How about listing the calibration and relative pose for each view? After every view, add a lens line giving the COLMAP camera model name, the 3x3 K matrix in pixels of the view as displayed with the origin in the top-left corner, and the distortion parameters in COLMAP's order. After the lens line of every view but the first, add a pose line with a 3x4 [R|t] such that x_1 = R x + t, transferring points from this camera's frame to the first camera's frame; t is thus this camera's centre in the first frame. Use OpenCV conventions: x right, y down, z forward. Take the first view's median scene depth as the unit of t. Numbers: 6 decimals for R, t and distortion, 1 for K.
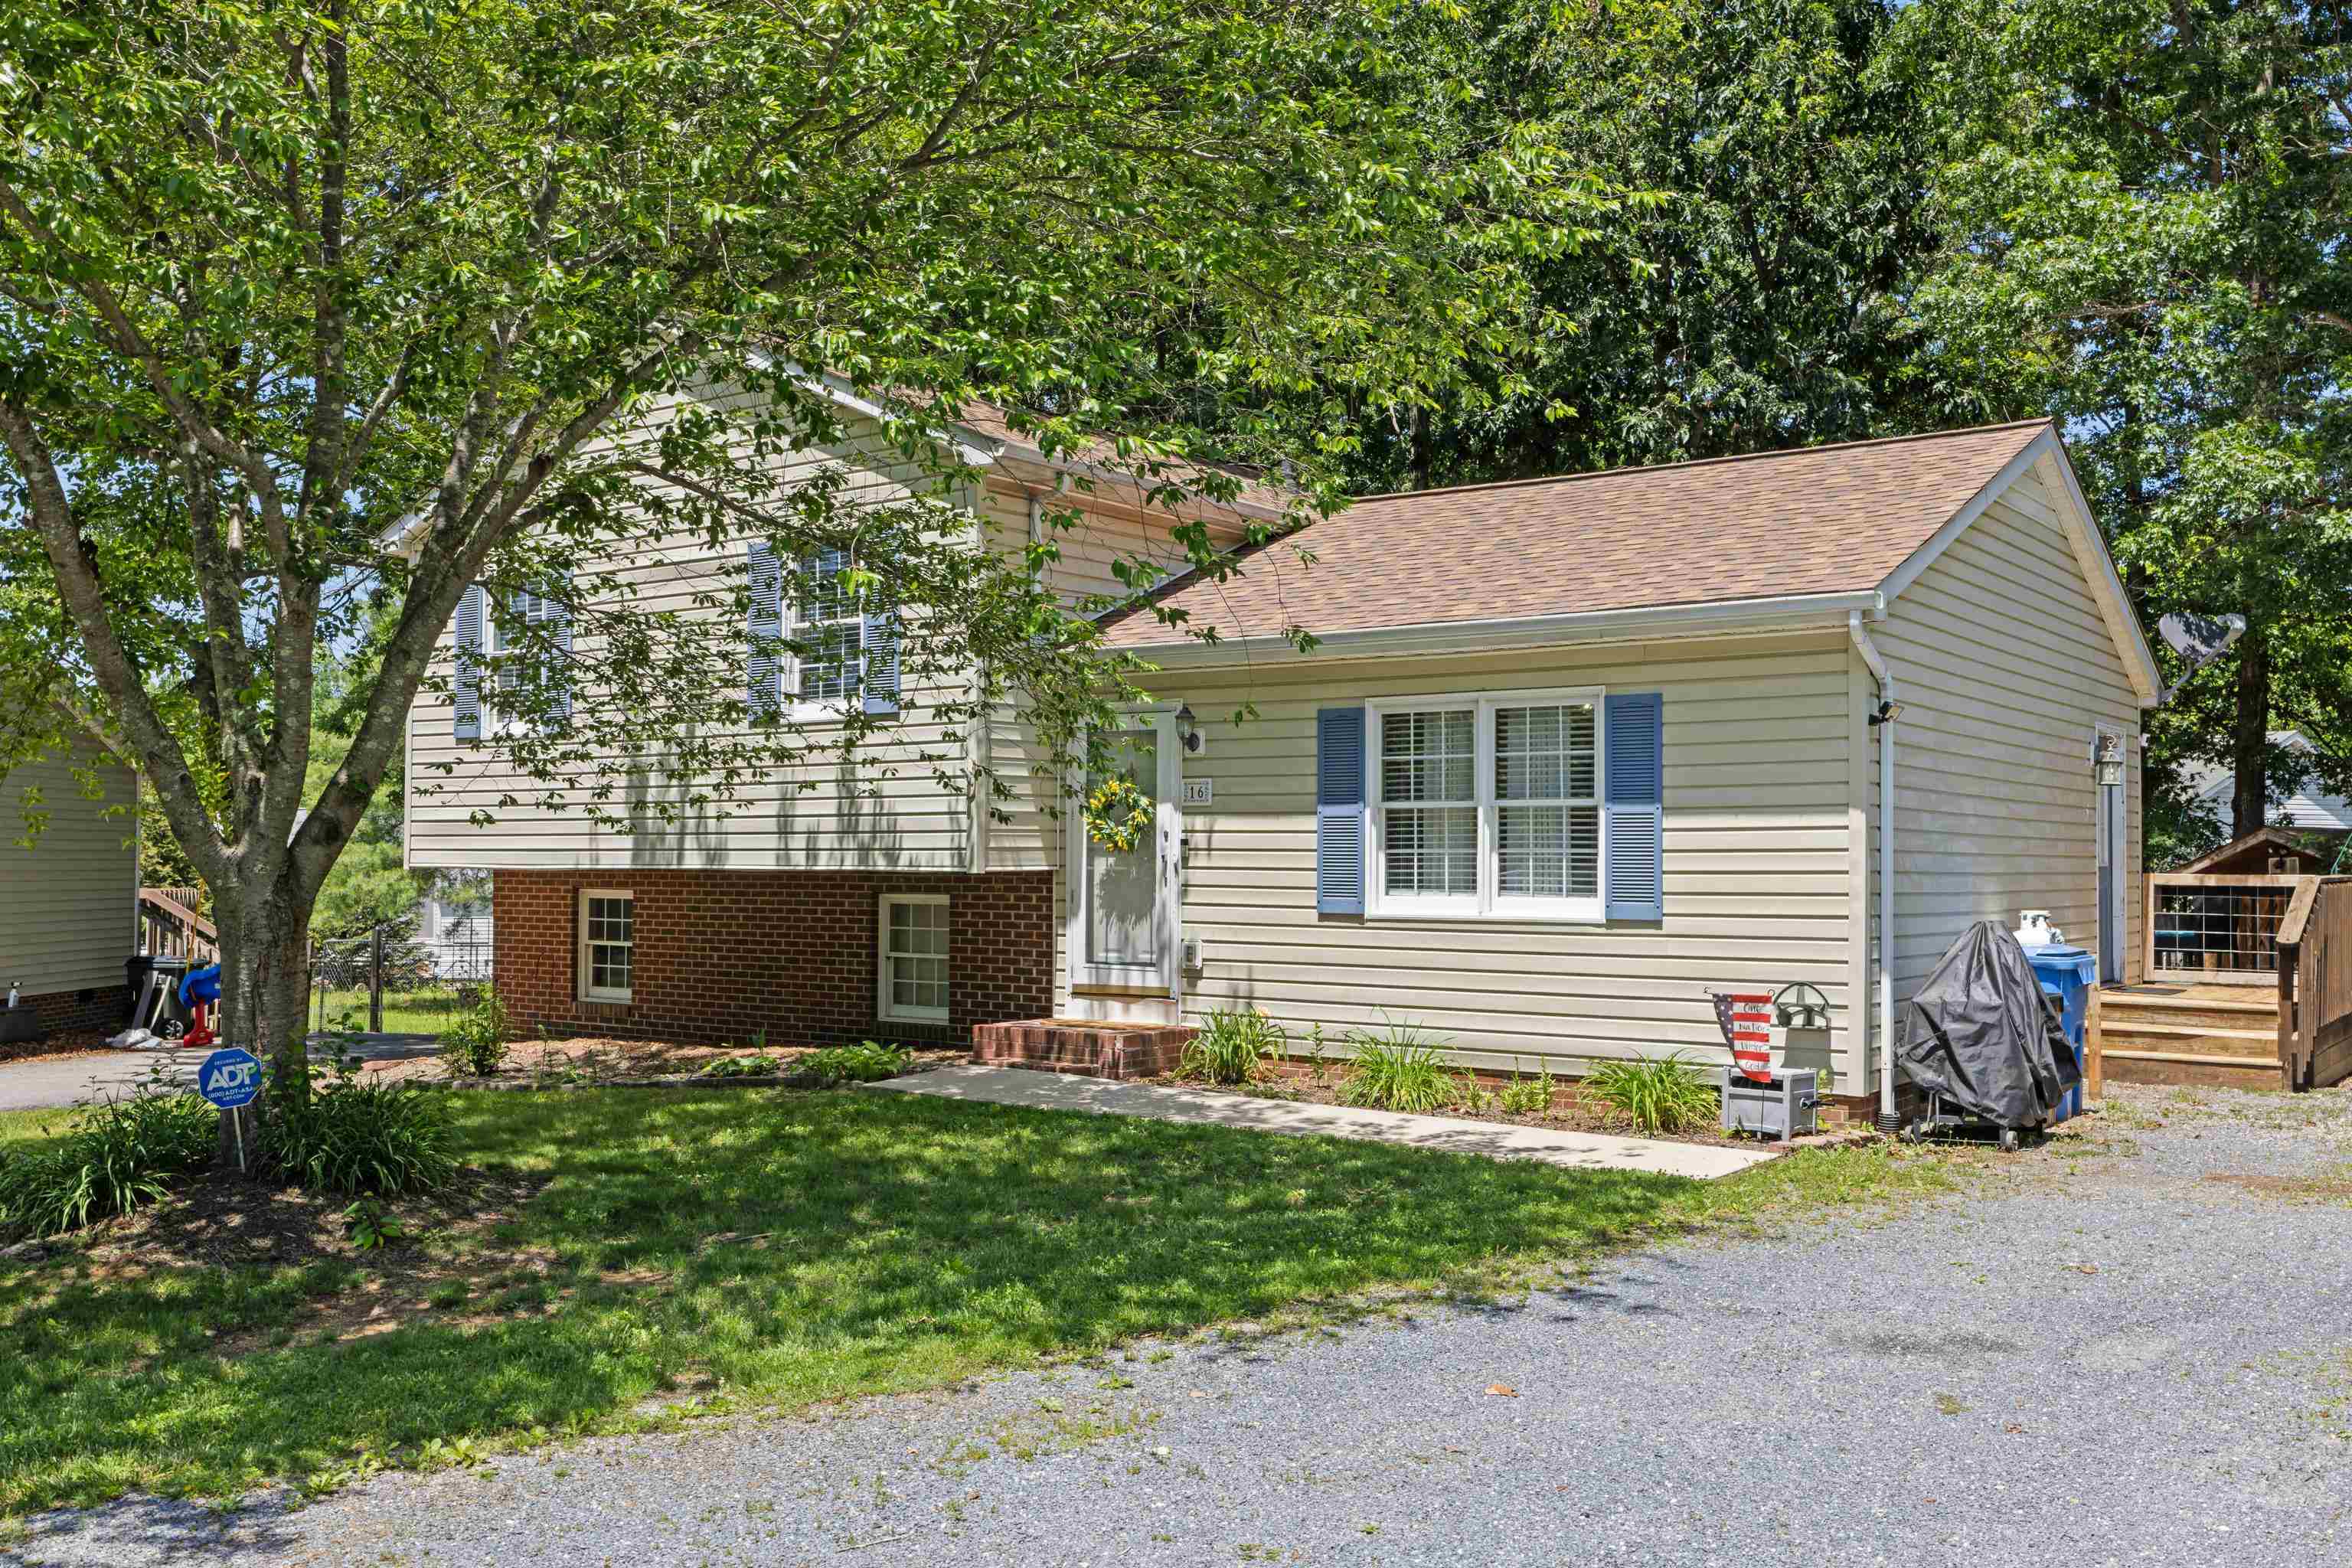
lens RADIAL K [[2070.3, 0, 1176.0], [0, 2070.3, 784.0], [0, 0, 1]] dist [-0.003810, 0.006581]
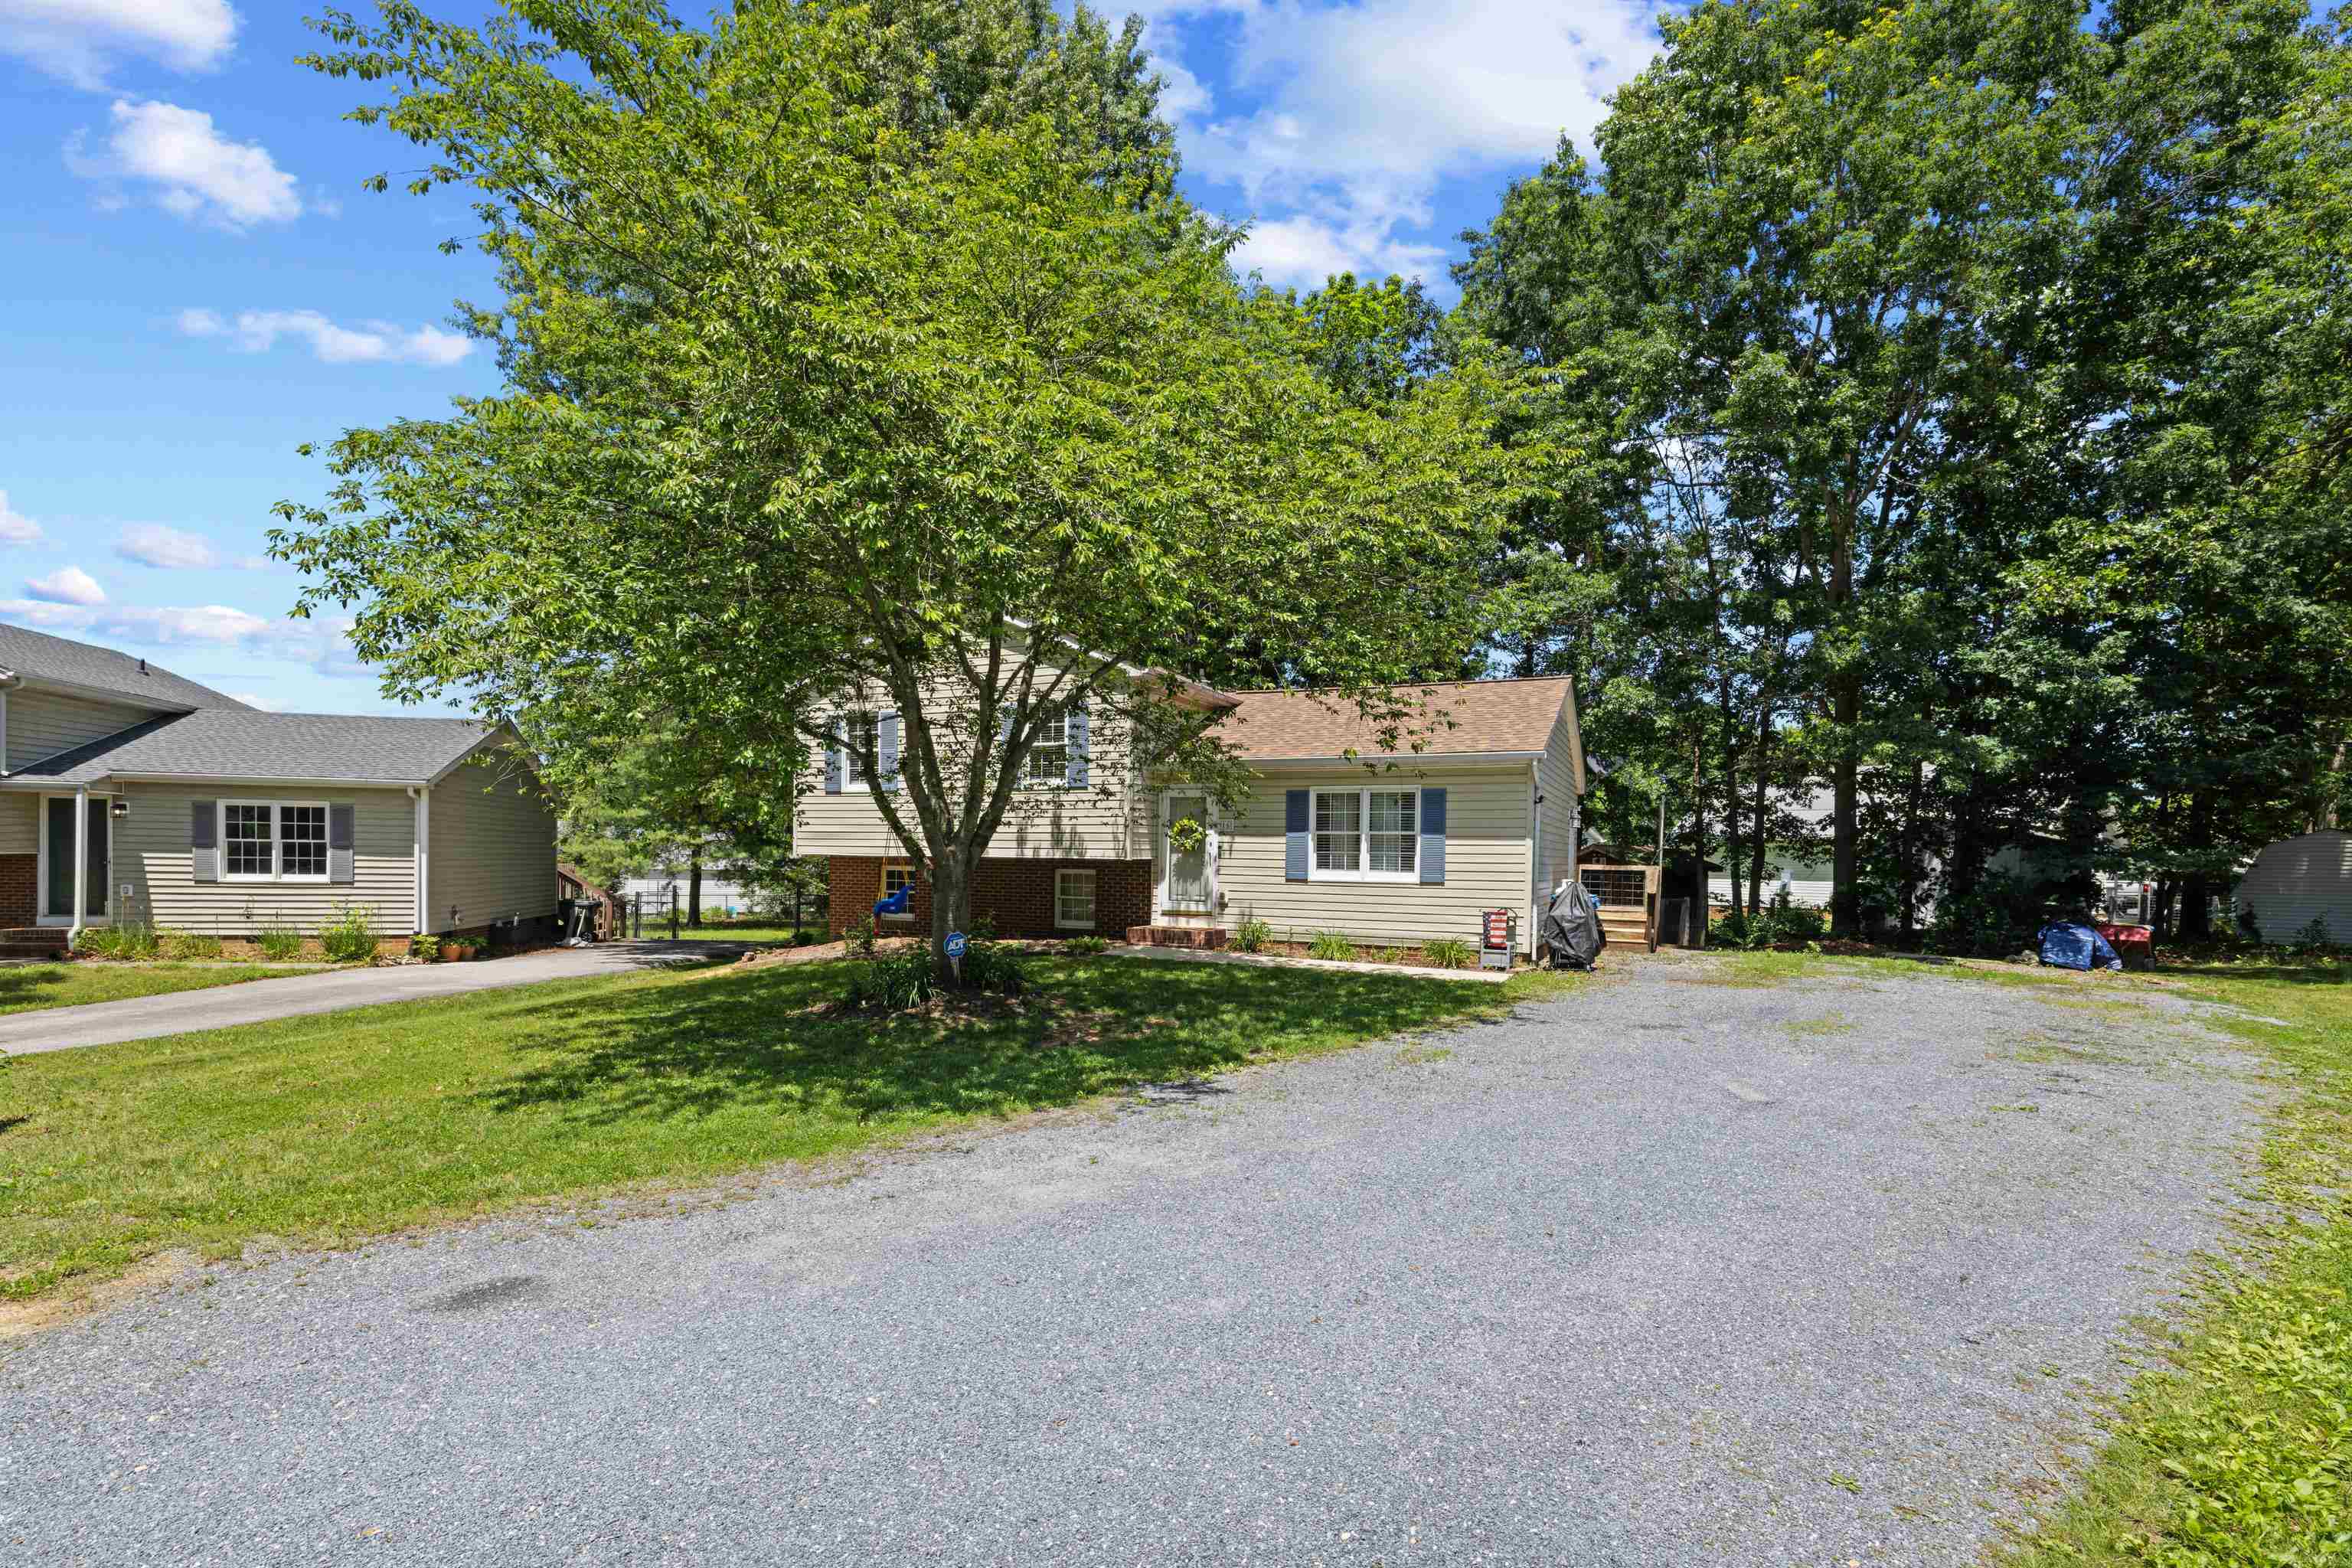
lens RADIAL K [[1106.6, 0, 1175.5], [0, 1106.6, 856.8], [0, 0, 1]] dist [-0.001324, -0.000238]
pose [[0.979306, 0.009557, 0.202160, -0.301891], [-0.017738, 0.999094, 0.038695, -0.007888], [-0.201607, -0.041480, 0.978588, -0.184302]]
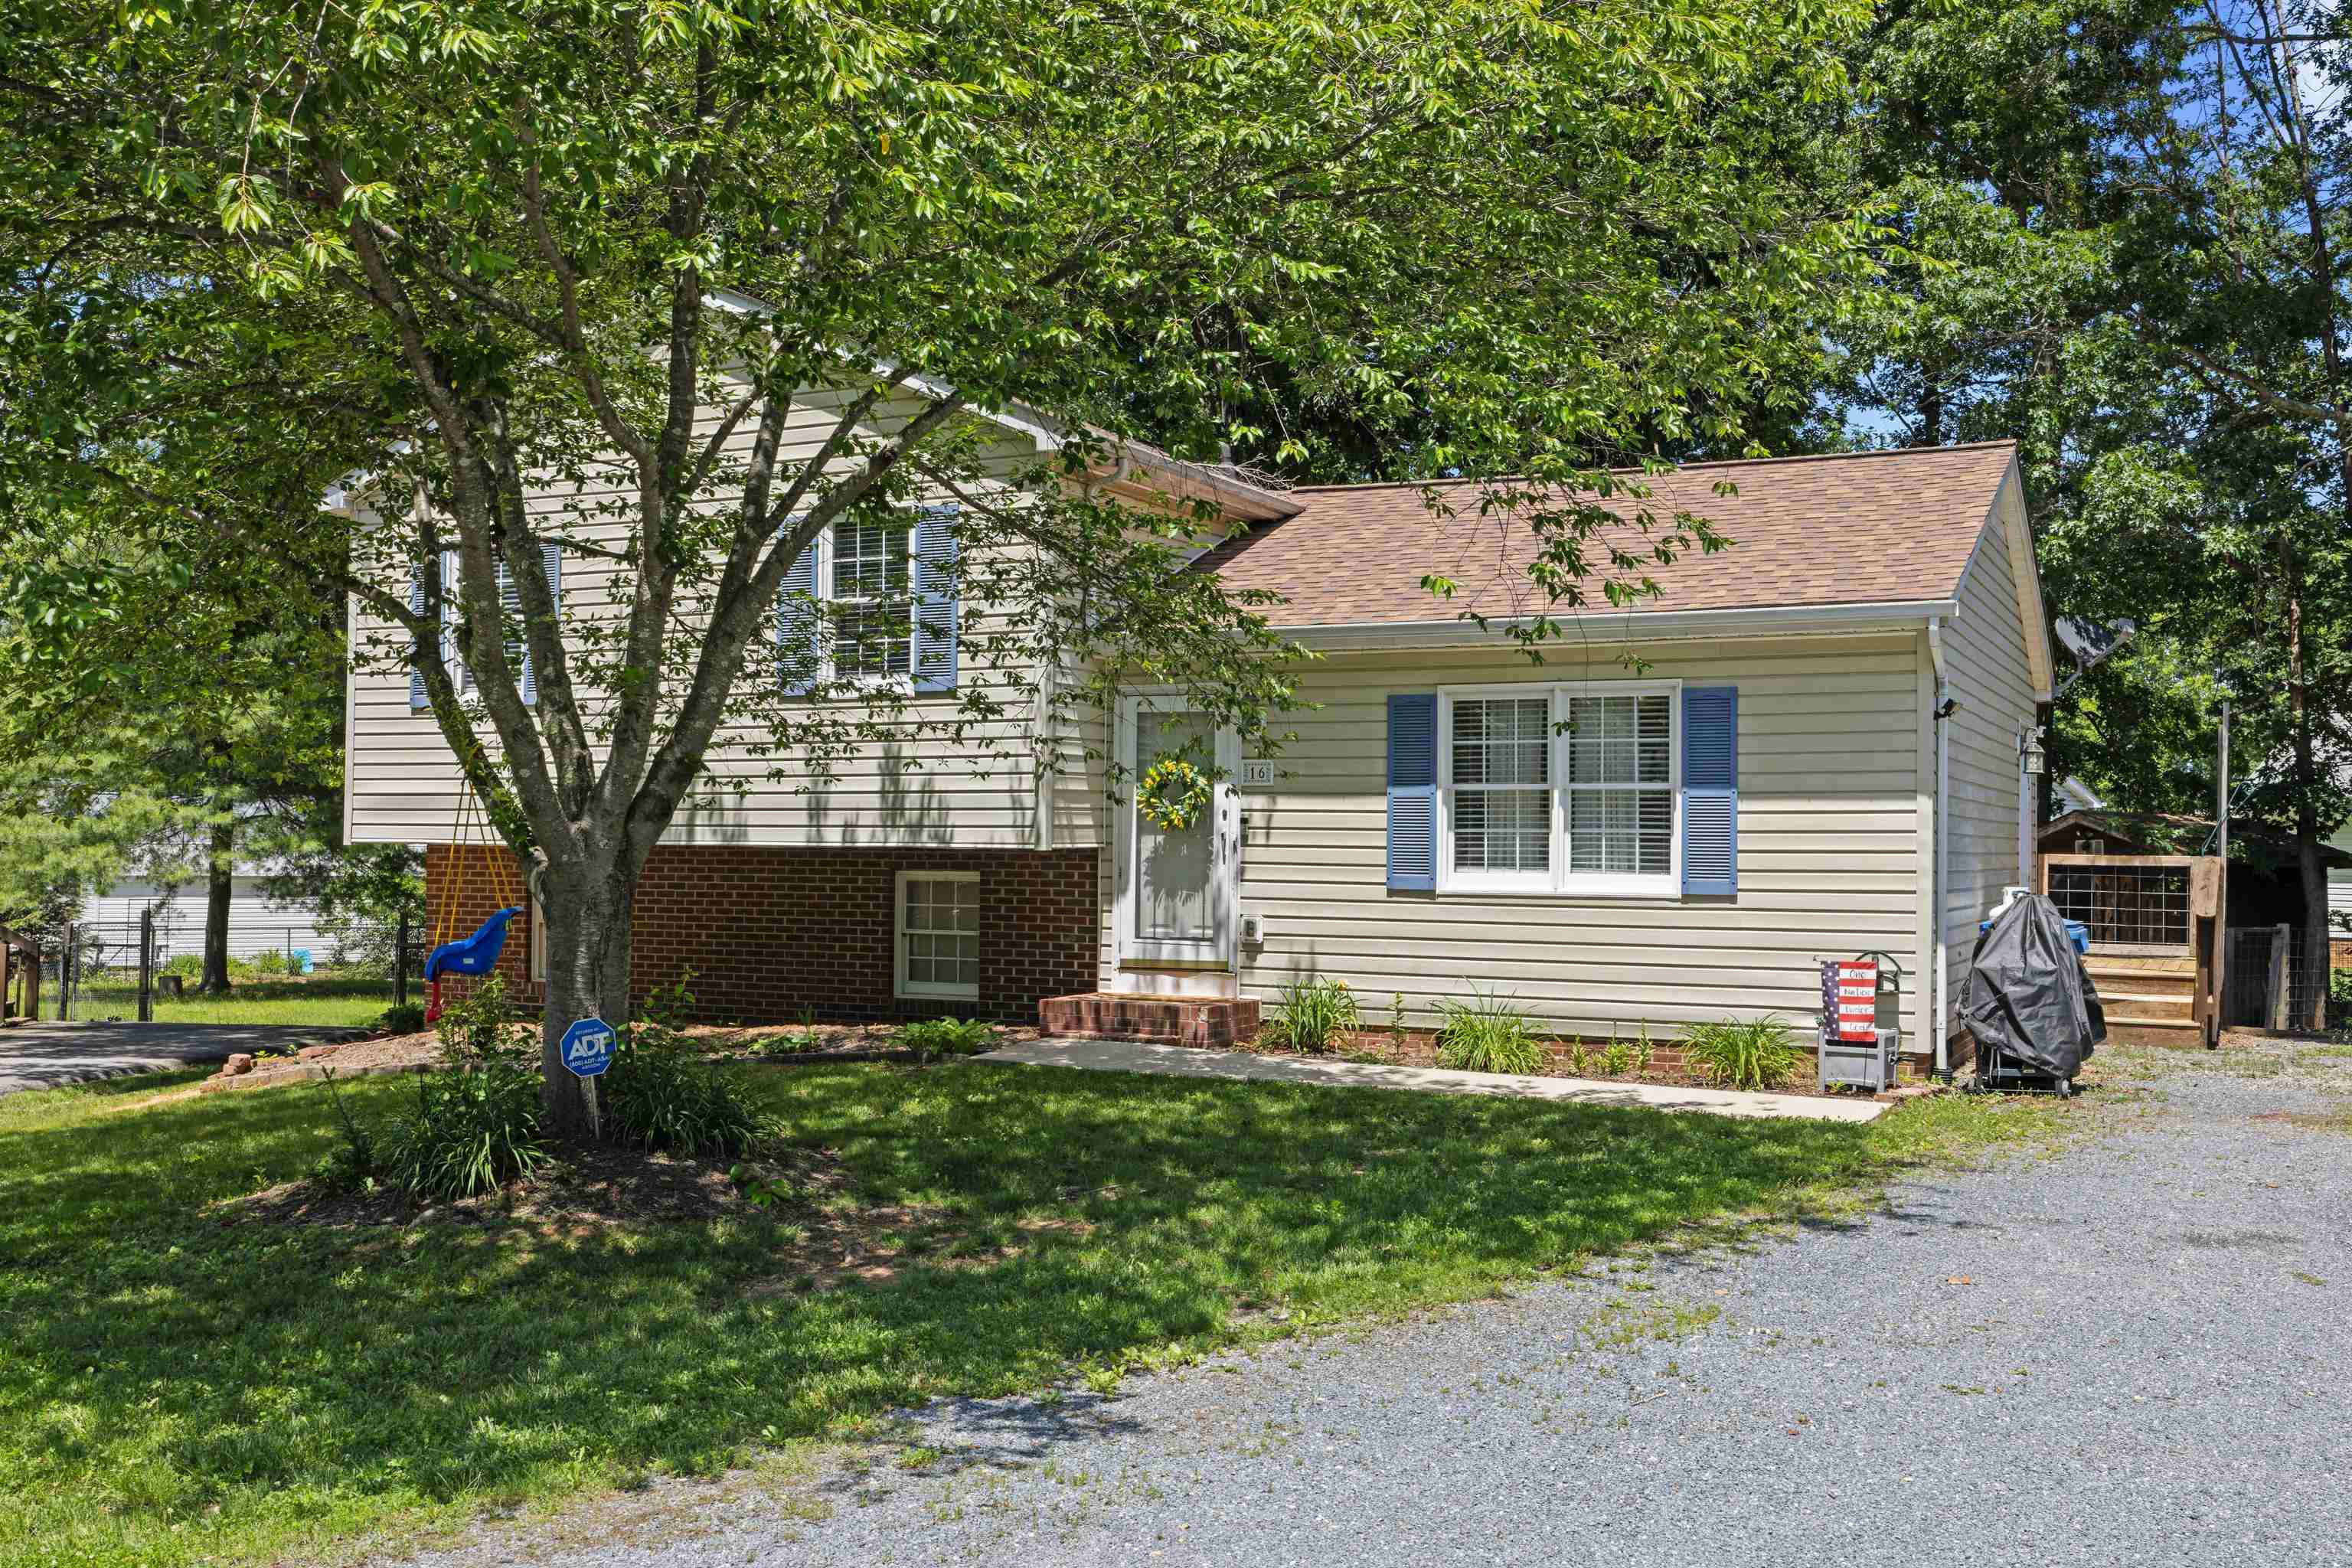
lens RADIAL K [[2202.8, 0, 1176.5], [0, 2202.8, 750.1], [0, 0, 1]] dist [0.004016, 0.007878]
pose [[0.984717, 0.010906, 0.173818, -0.232012], [-0.010382, 0.999938, -0.003921, -0.002796], [-0.173850, 0.002057, 0.984770, -0.083274]]
